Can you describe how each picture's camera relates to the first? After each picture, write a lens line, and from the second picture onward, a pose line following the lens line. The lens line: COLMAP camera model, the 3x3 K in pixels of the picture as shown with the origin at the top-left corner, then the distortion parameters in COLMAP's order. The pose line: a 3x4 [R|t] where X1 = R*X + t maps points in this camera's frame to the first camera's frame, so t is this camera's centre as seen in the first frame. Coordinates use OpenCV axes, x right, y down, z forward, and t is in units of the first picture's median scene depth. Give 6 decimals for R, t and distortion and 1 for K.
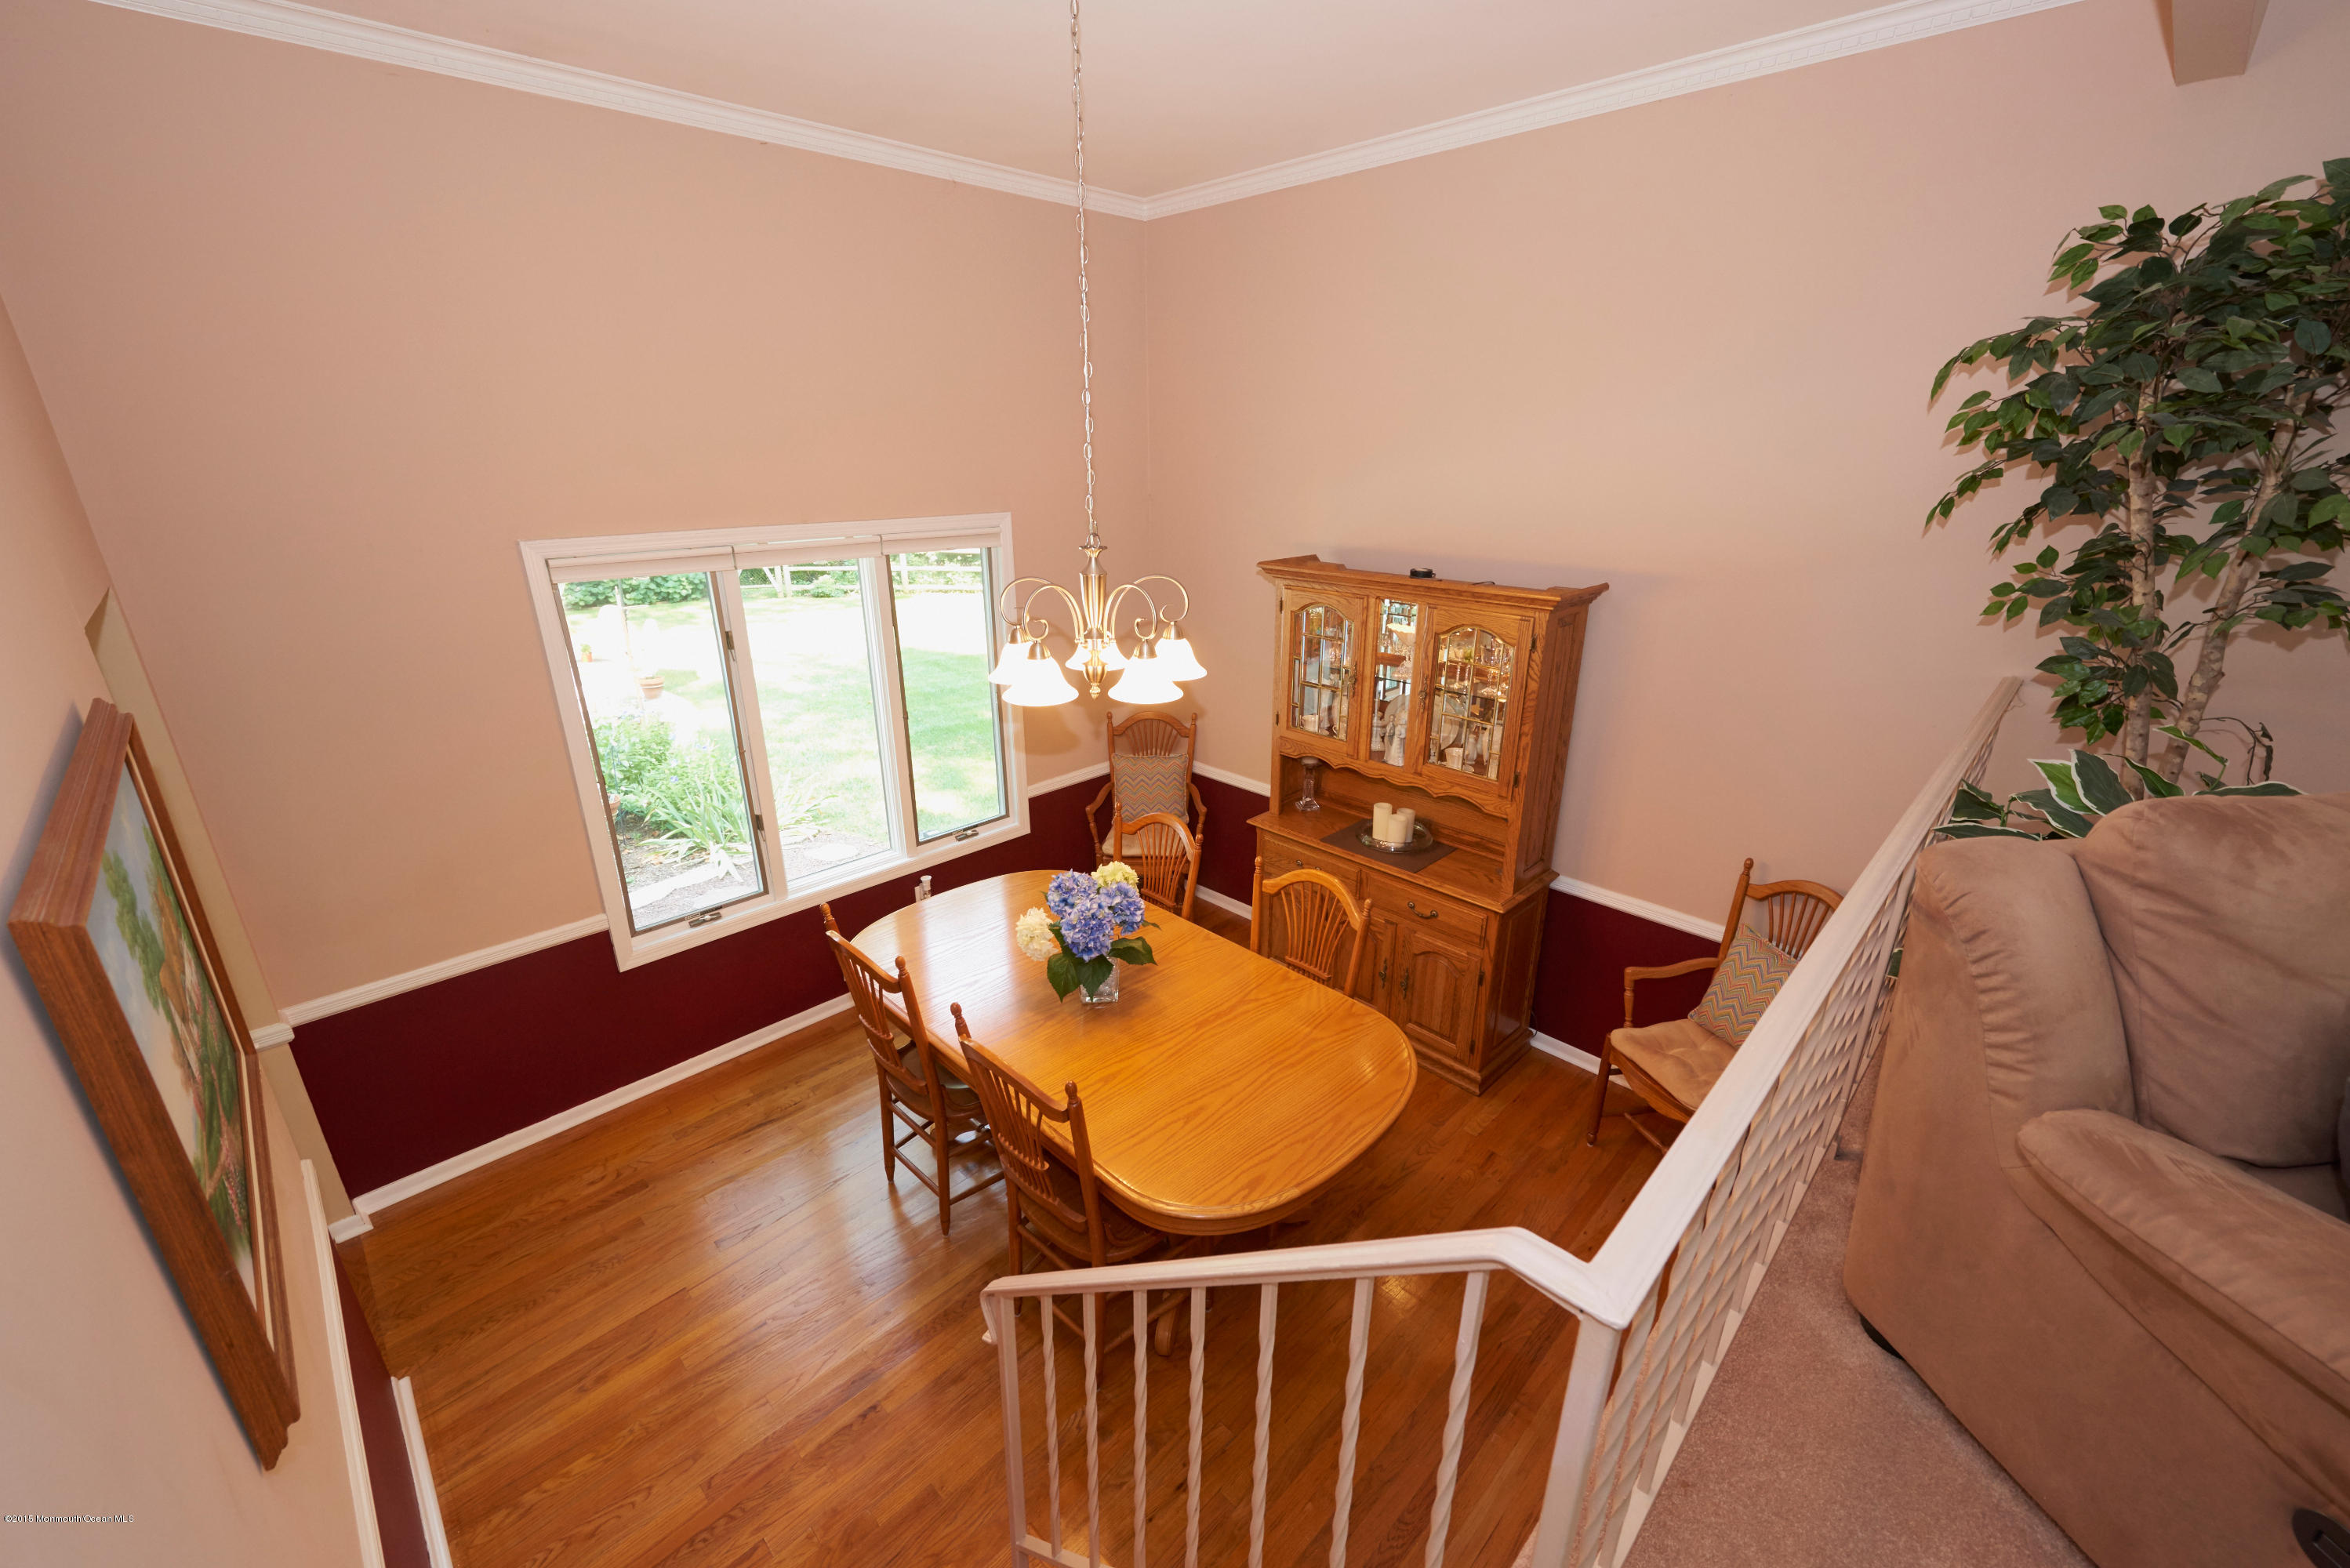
lens RADIAL K [[938.0, 0, 1175.9], [0, 938.0, 782.2], [0, 0, 1]] dist [-0.002214, 0.000160]
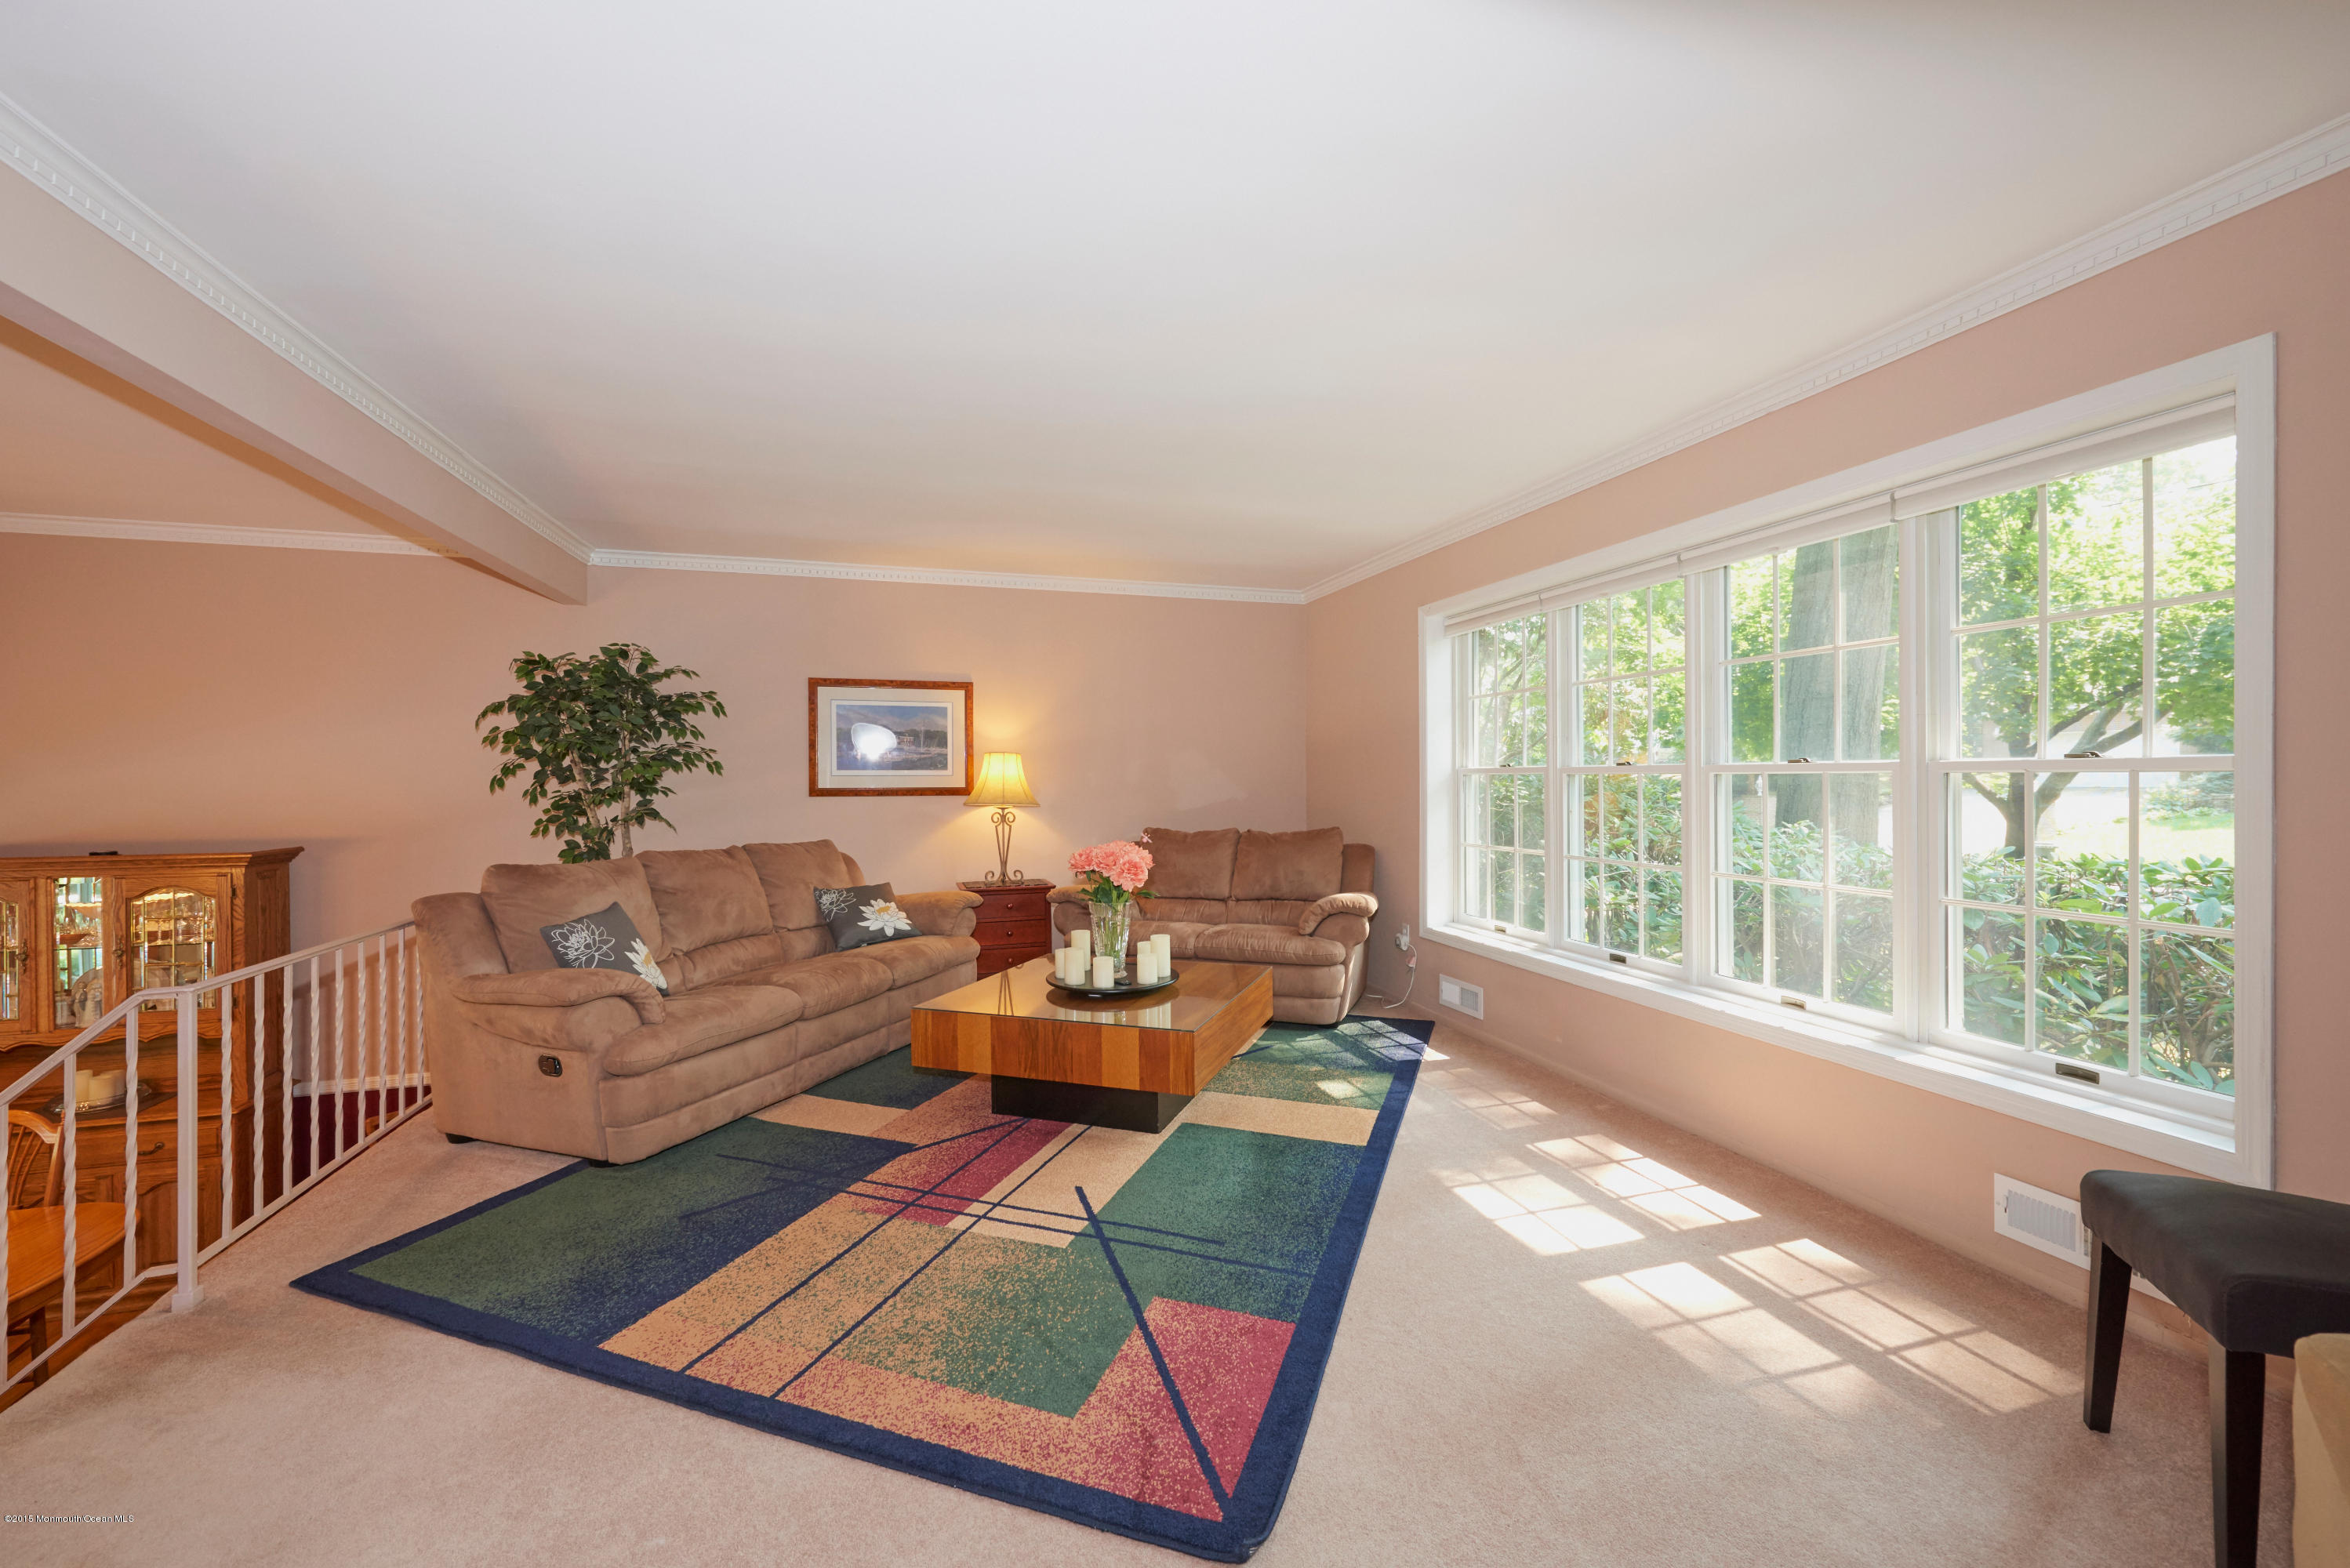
lens RADIAL K [[938.0, 0, 1176.9], [0, 938.0, 779.0], [0, 0, 1]] dist [-0.002214, 0.000160]
pose [[0.462957, -0.000857, 0.886380, -0.169795], [0.302993, 0.939914, -0.157345, 0.310376], [-0.832986, 0.341411, 0.435399, -0.728143]]
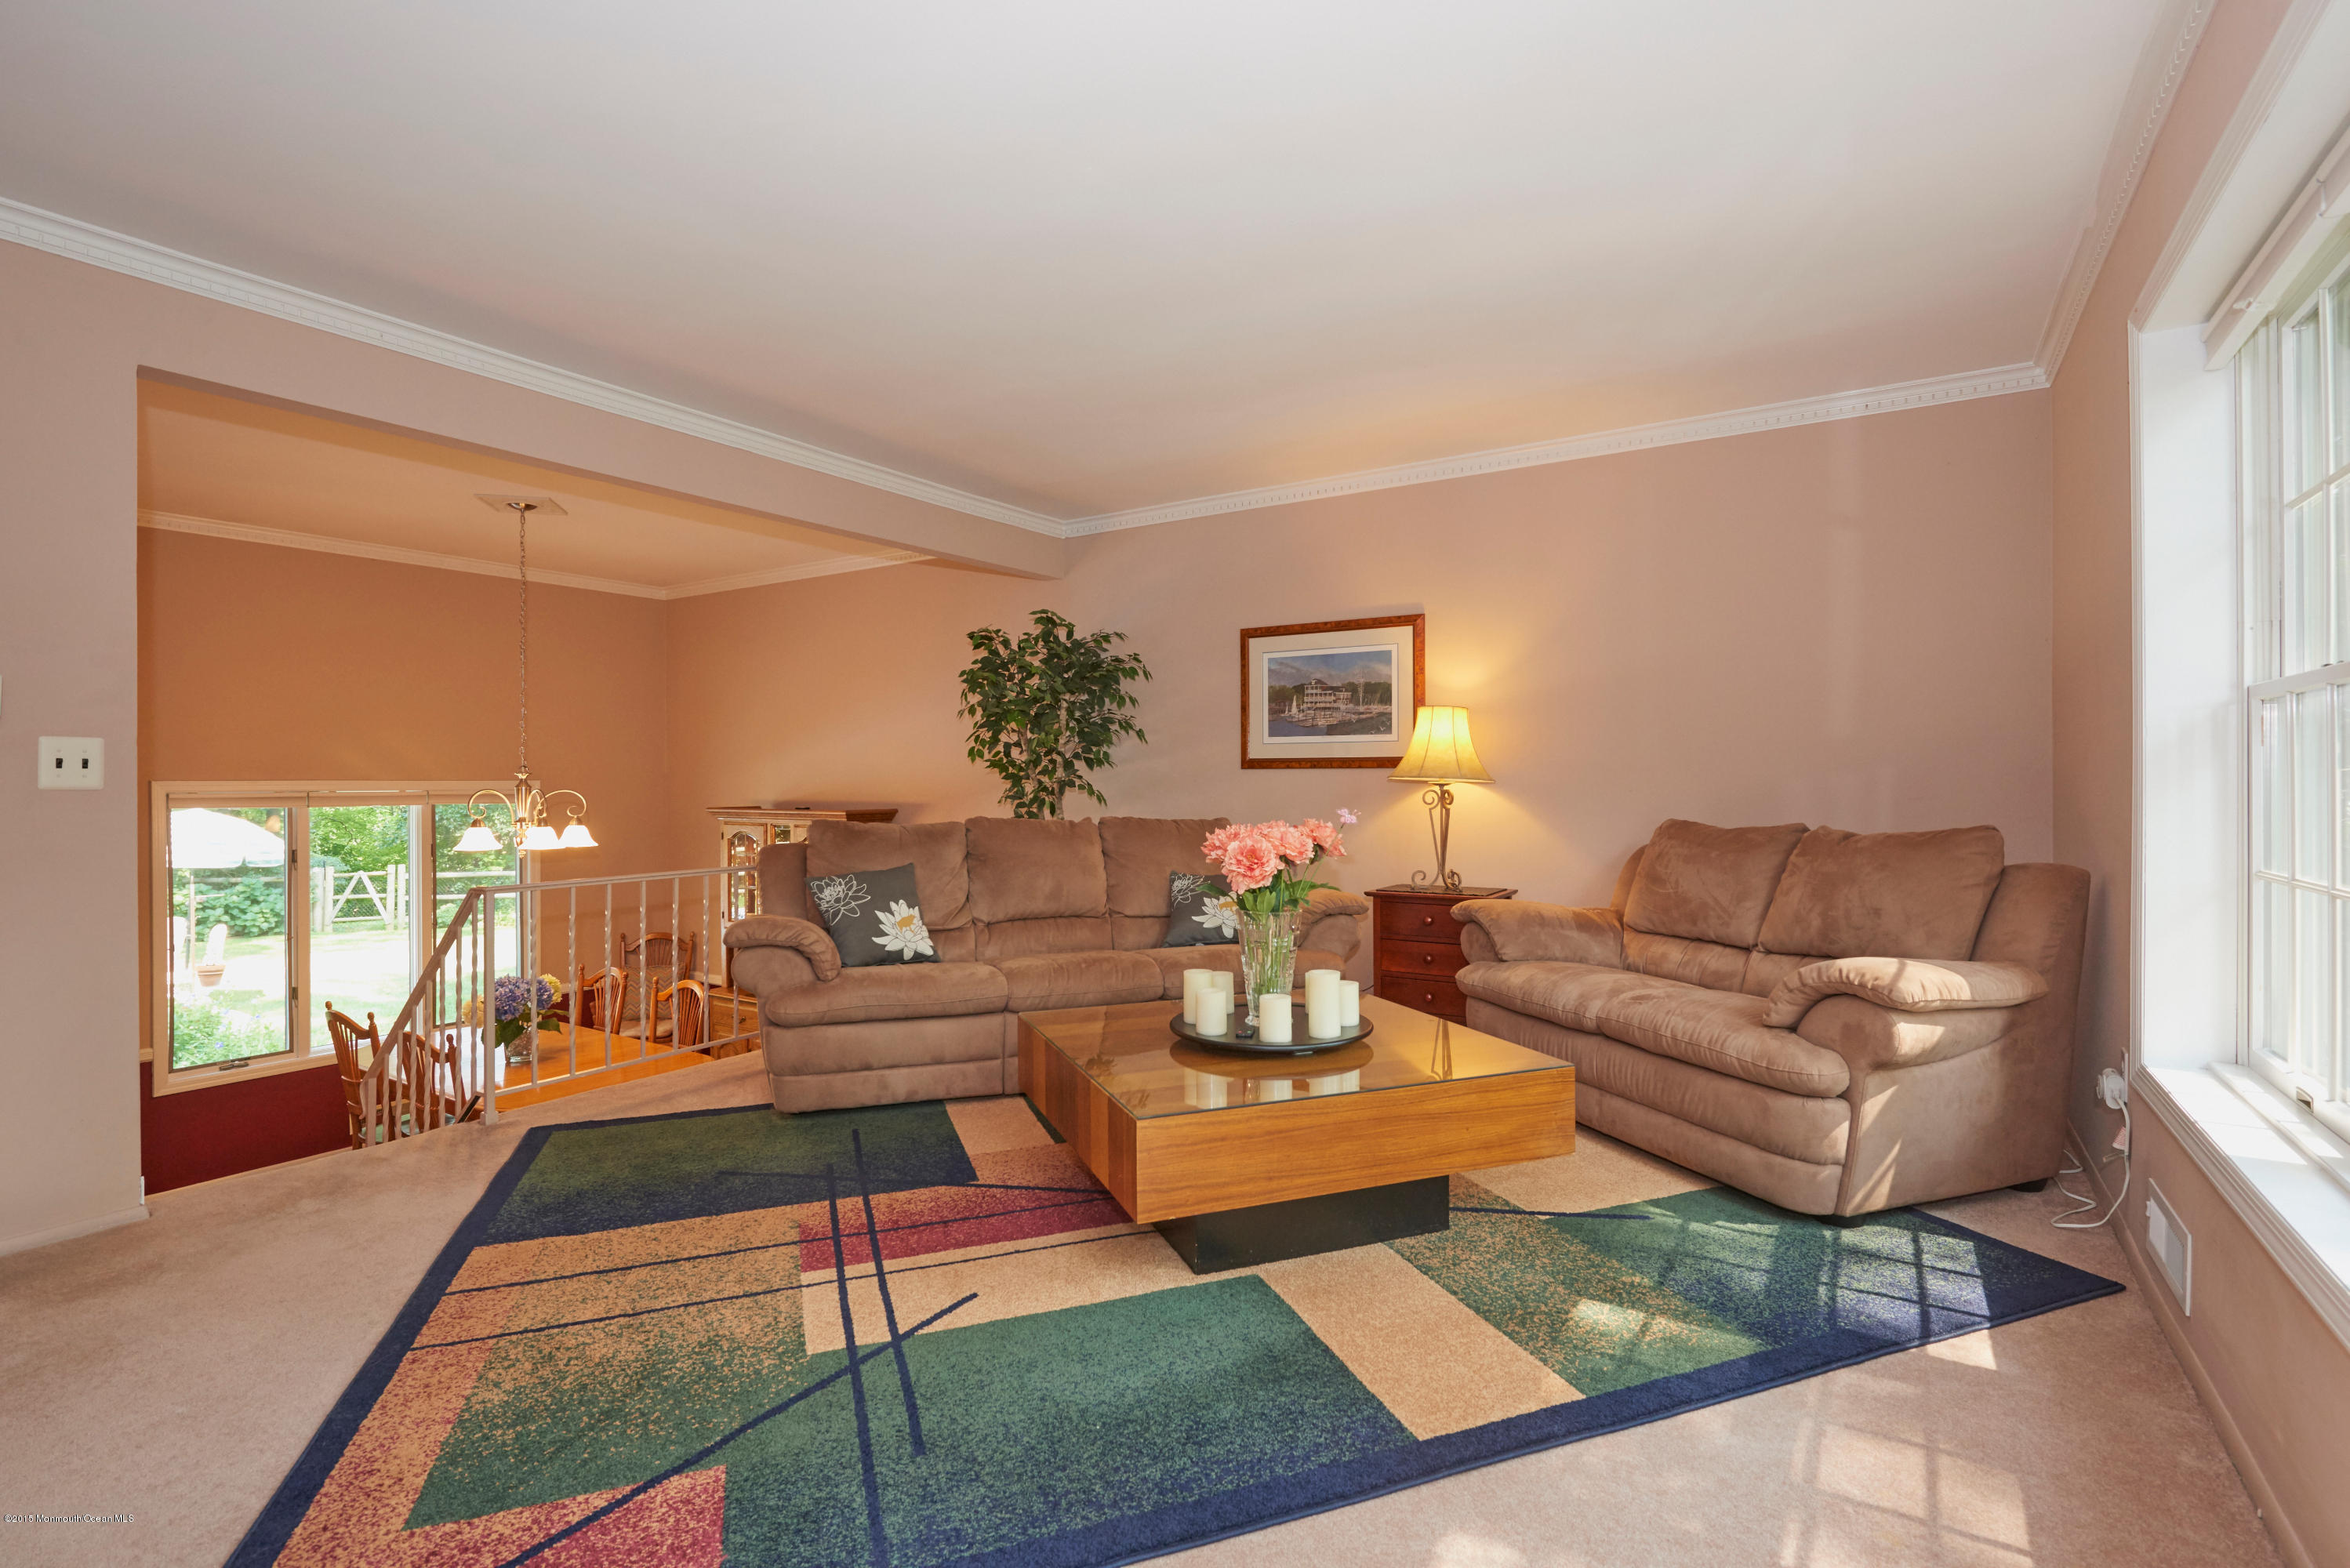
lens RADIAL K [[1092.2, 0, 1169.7], [0, 1092.2, 774.3], [0, 0, 1]] dist [-0.010037, -0.000184]
pose [[0.976811, 0.000060, 0.214103, 0.531928], [0.073284, 0.939503, -0.334611, 0.430298], [-0.201171, 0.342542, 0.917712, -0.935066]]
